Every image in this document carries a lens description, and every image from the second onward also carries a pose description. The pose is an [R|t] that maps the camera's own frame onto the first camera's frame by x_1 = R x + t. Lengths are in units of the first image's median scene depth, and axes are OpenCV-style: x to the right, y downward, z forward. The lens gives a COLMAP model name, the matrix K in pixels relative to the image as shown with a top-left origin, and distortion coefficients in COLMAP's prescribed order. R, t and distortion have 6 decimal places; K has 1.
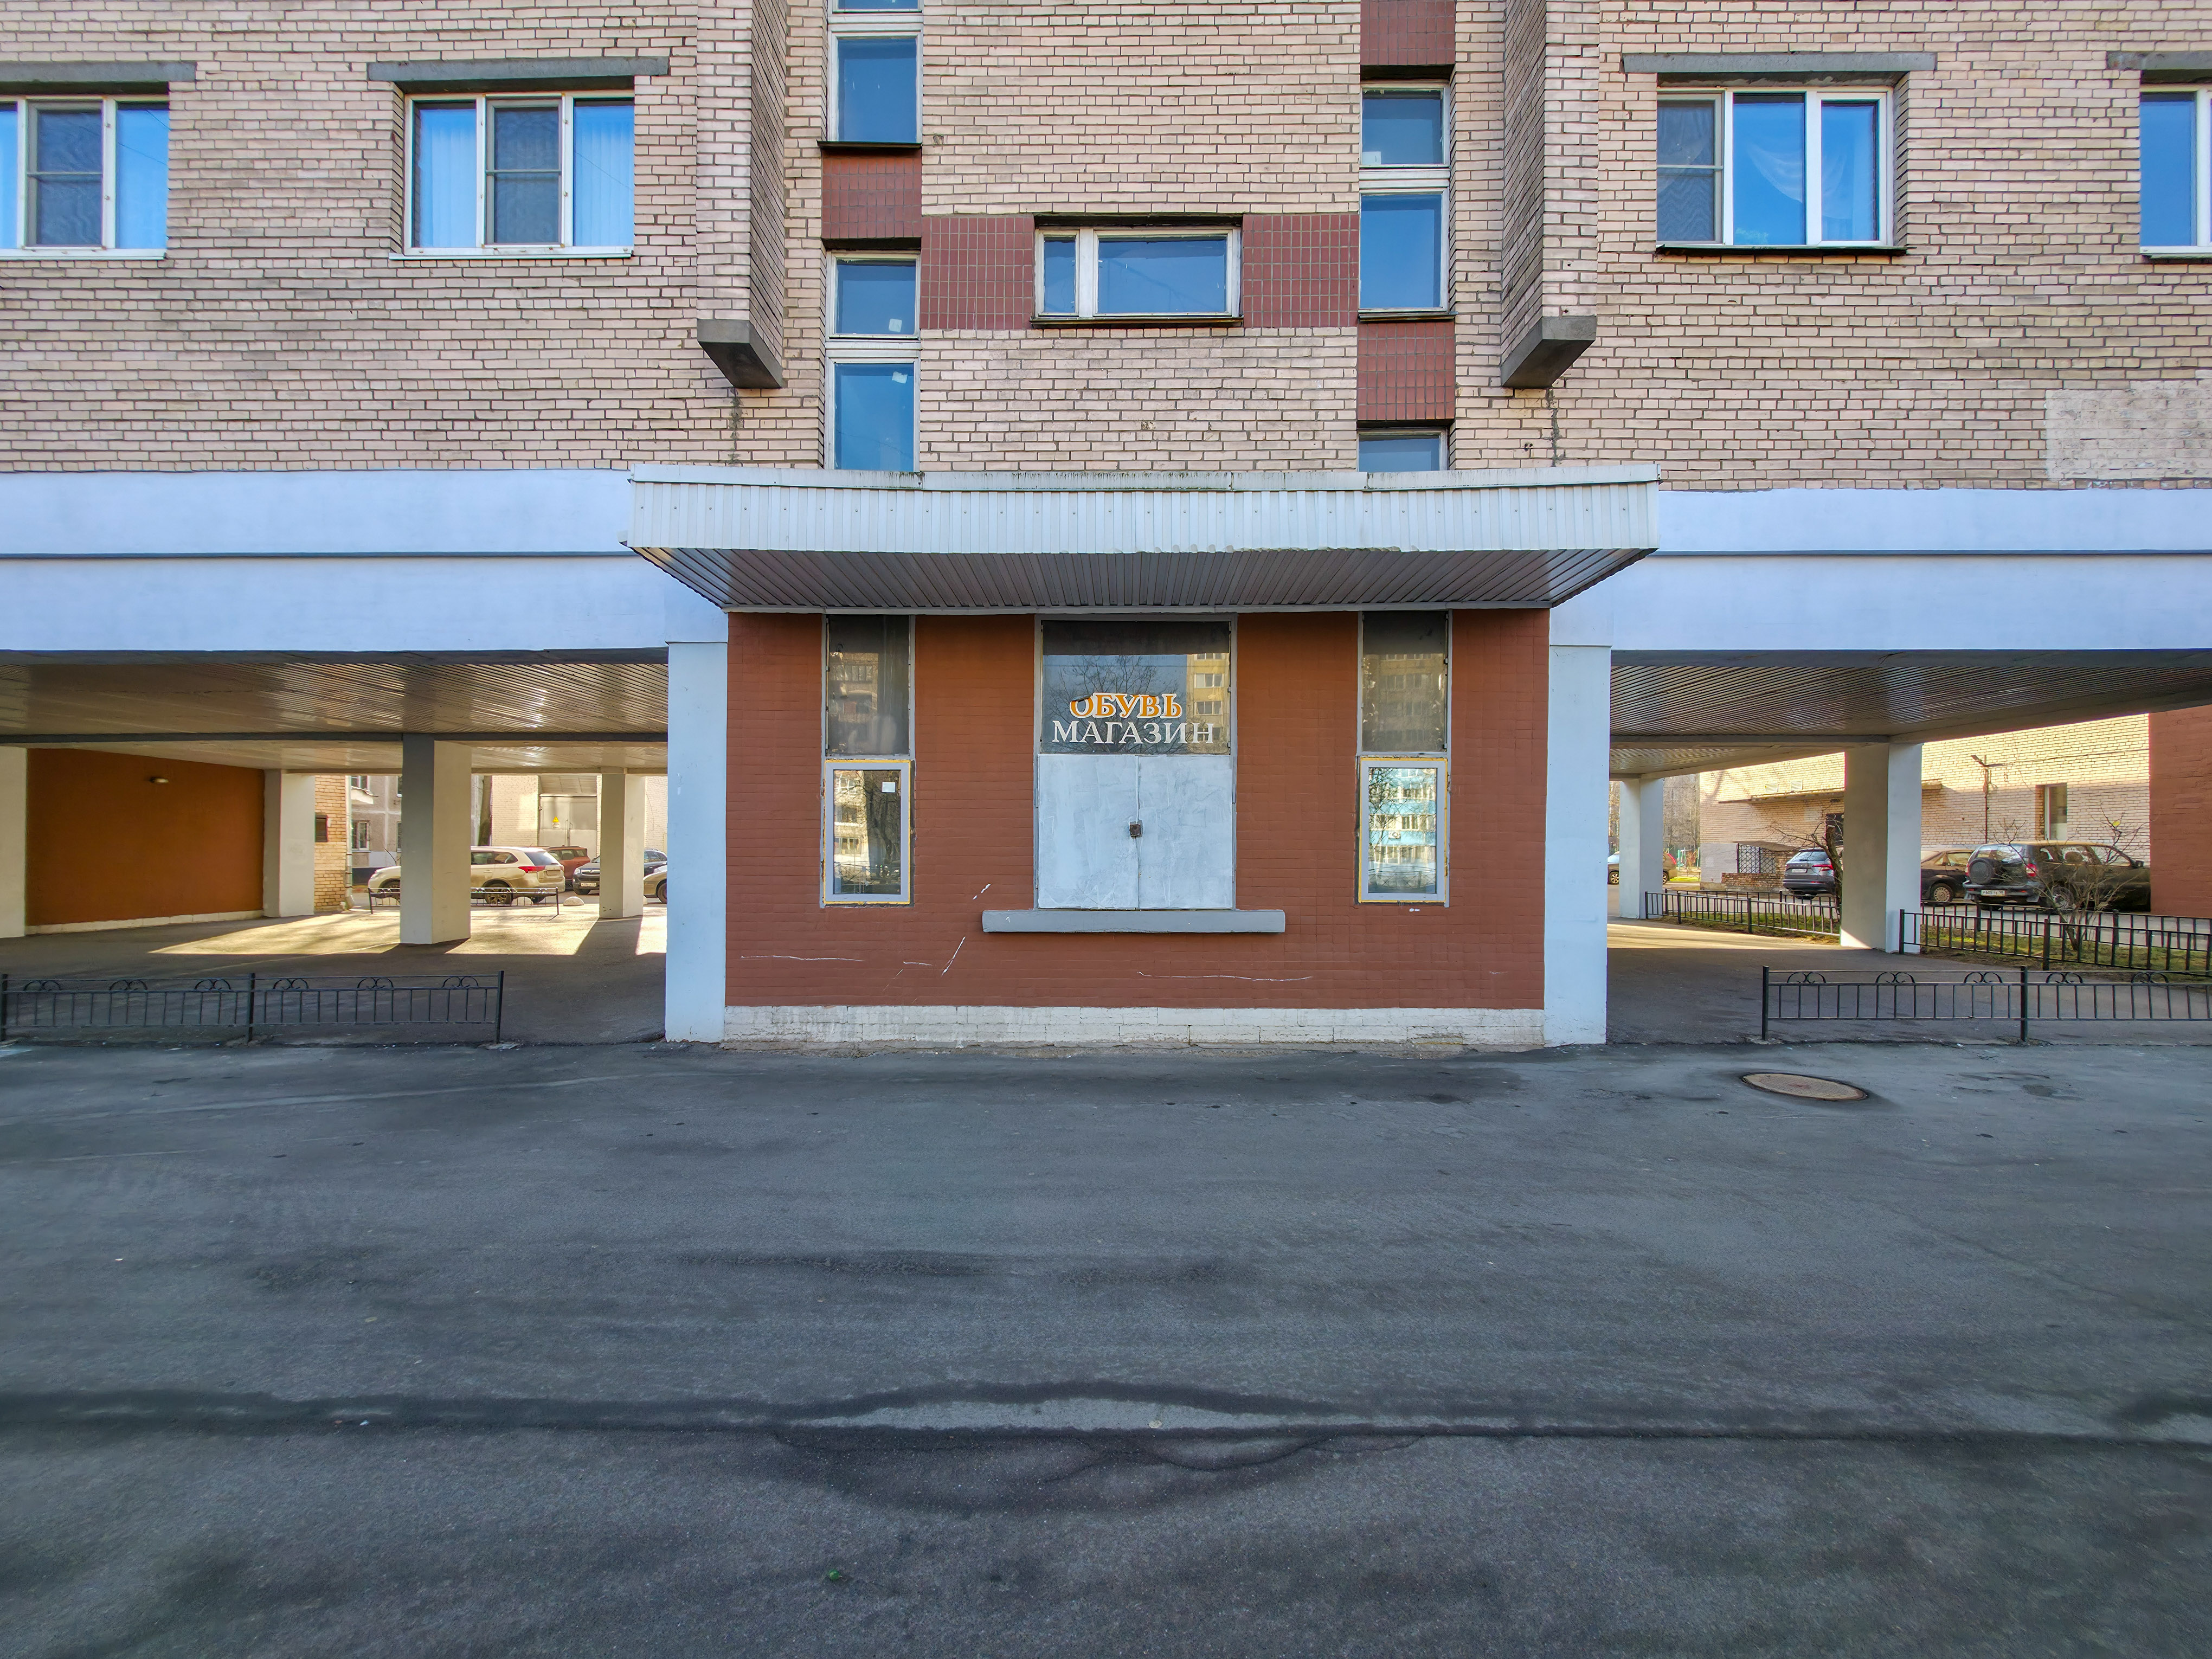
lens RADIAL K [[897.6, 0, 1104.3], [0, 897.6, 857.4], [0, 0, 1]] dist [-0.001560, -0.000188]
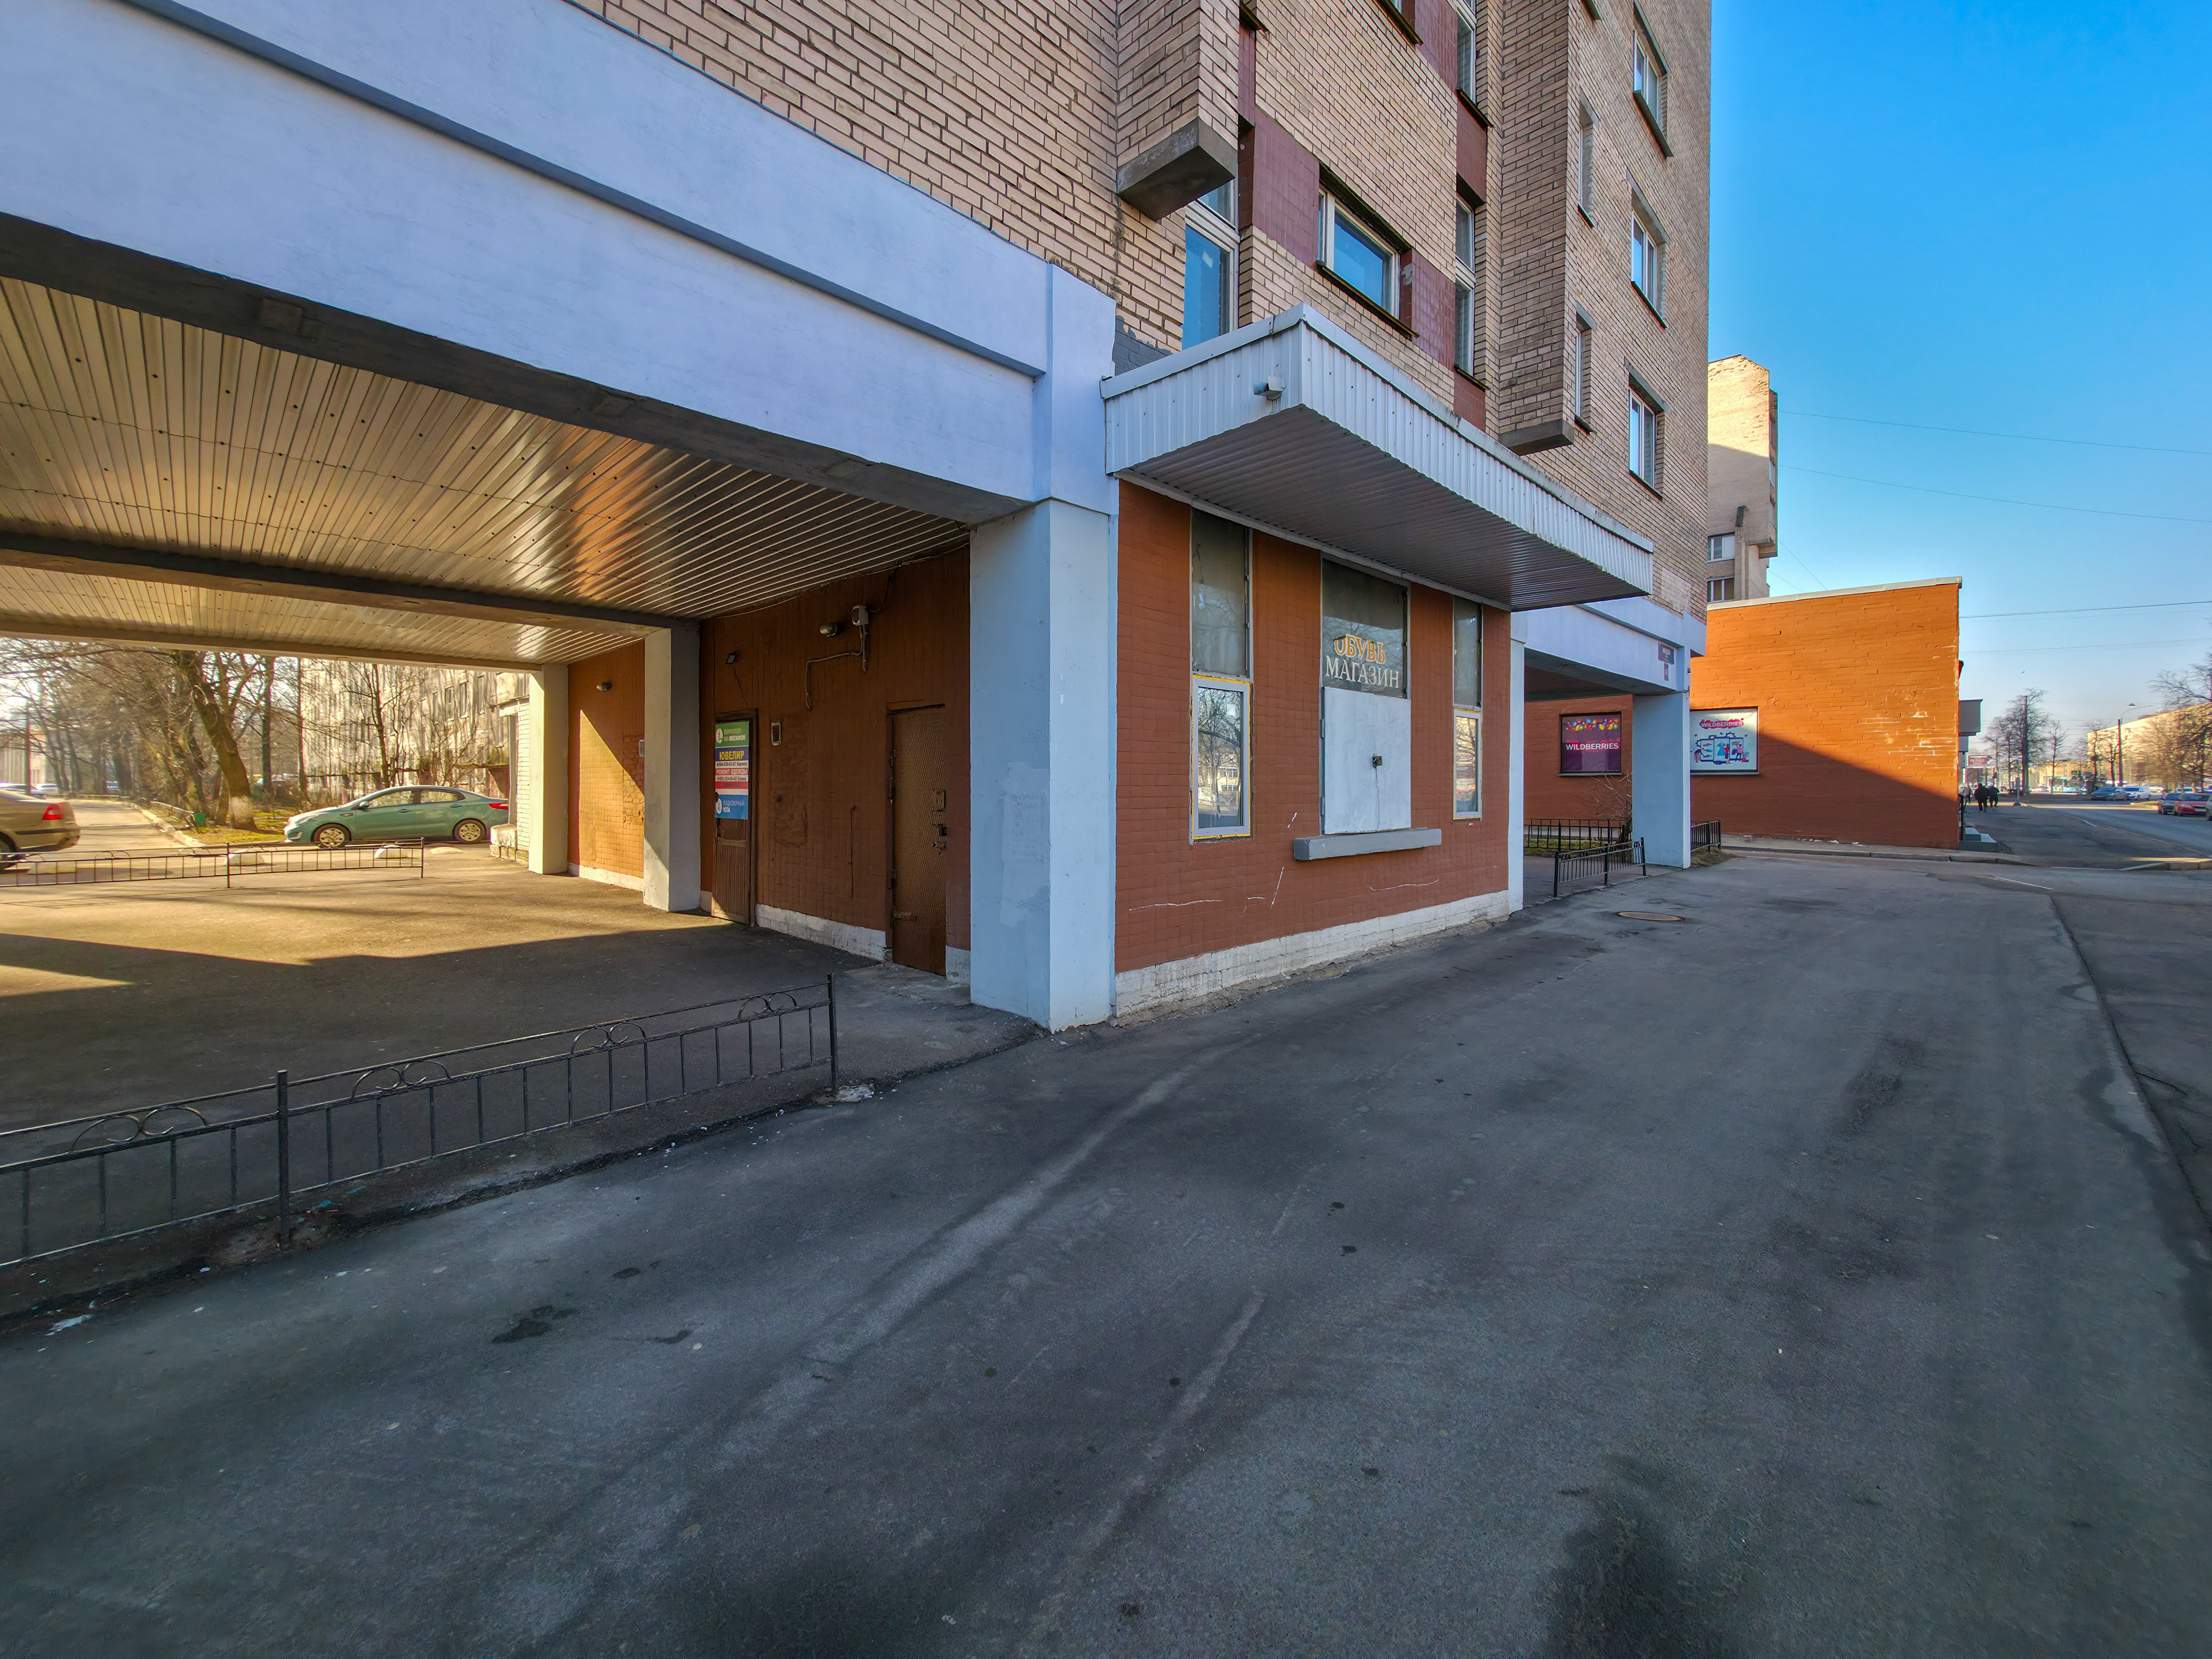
lens RADIAL K [[900.2, 0, 1112.3], [0, 900.2, 797.0], [0, 0, 1]] dist [-0.001293, -0.000249]
pose [[0.699907, -0.011736, 0.714138, -0.991038], [0.001977, 0.999893, 0.014494, -0.002640], [-0.714231, -0.008733, 0.699855, 0.441209]]
